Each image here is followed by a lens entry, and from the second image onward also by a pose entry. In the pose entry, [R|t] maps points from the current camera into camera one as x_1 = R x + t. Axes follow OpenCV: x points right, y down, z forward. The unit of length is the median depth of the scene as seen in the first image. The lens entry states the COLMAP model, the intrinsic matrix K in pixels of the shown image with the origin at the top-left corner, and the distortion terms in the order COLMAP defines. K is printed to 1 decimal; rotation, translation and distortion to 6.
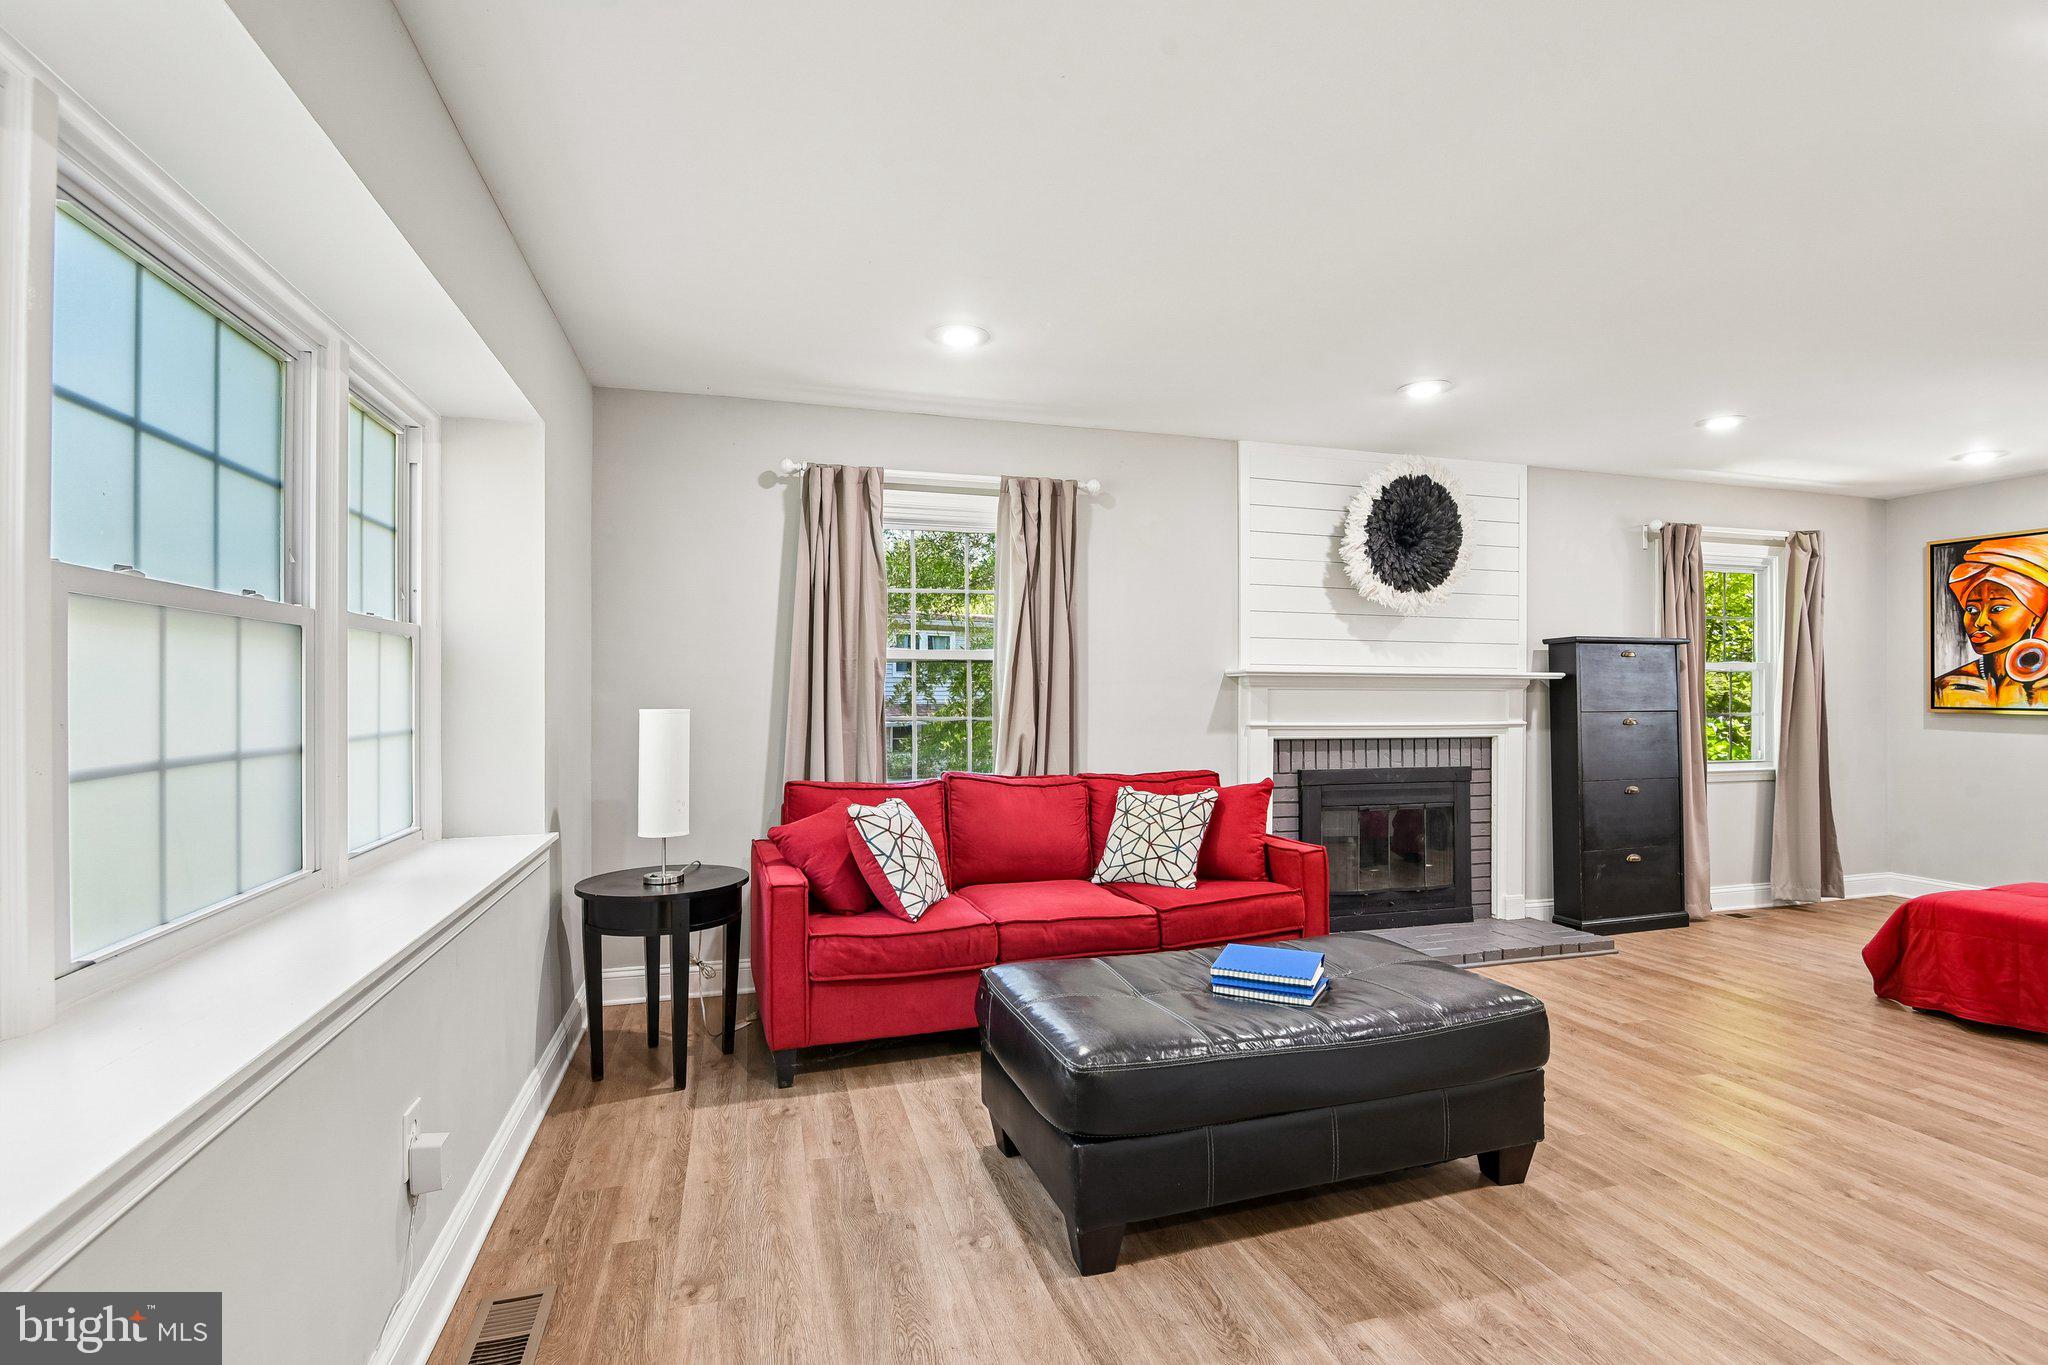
lens RADIAL K [[952.4, 0, 1023.0], [0, 952.4, 687.0], [0, 0, 1]] dist [-0.024815, -0.000006]
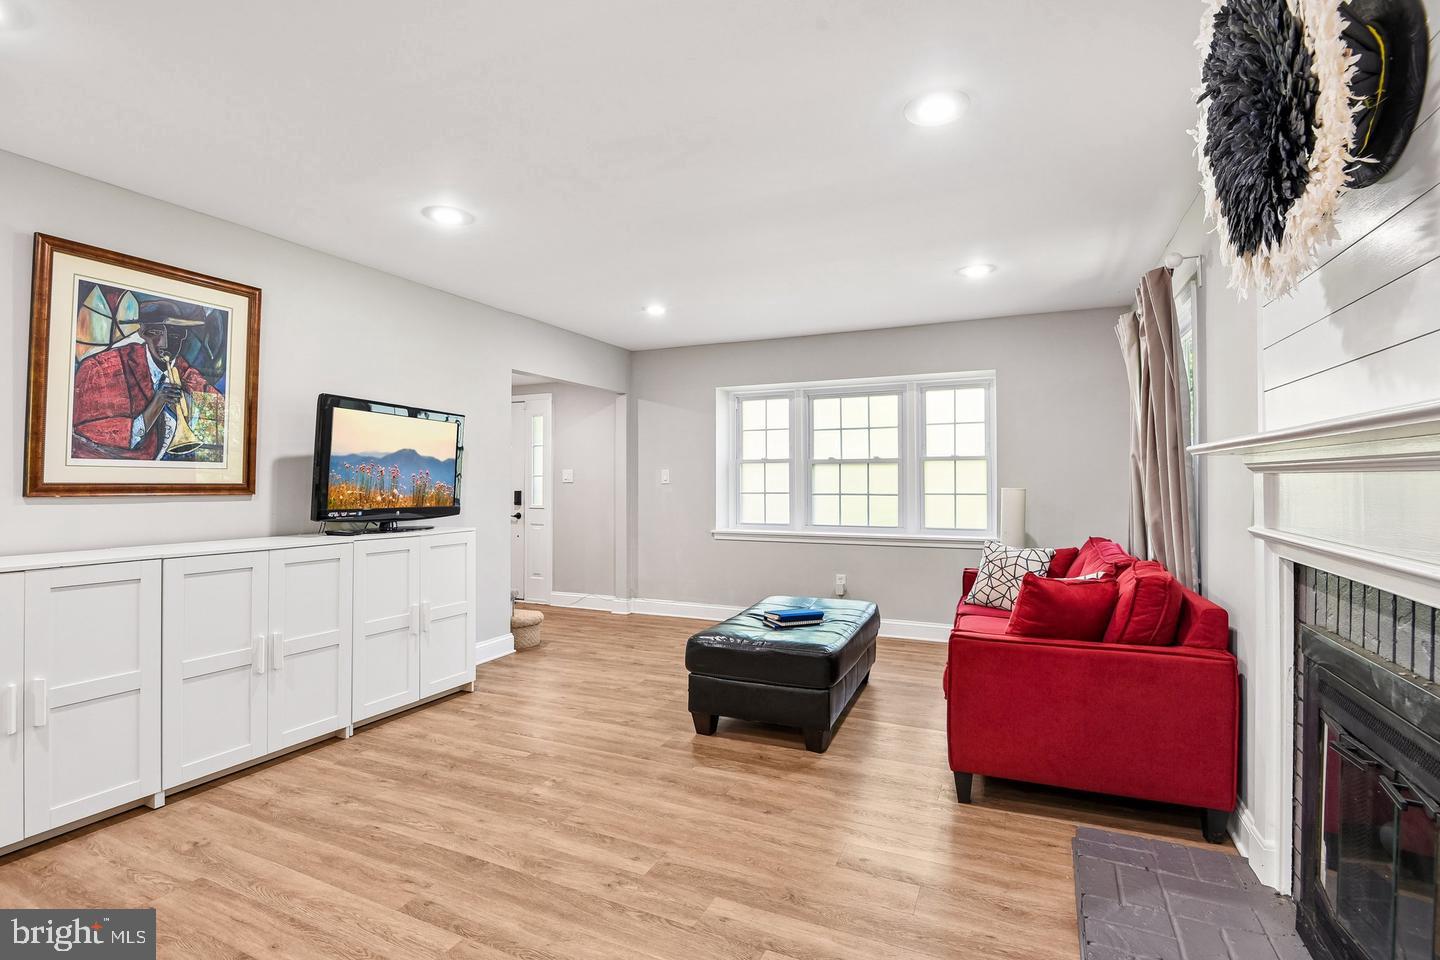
lens RADIAL K [[669.6, 0, 719.3], [0, 669.6, 483.2], [0, 0, 1]] dist [-0.024815, -0.000006]
pose [[-0.655658, 0.005494, -0.755038, 1.580671], [0.009420, 0.999955, -0.000905, 0.014818], [0.754999, -0.007706, -0.655681, 1.993494]]
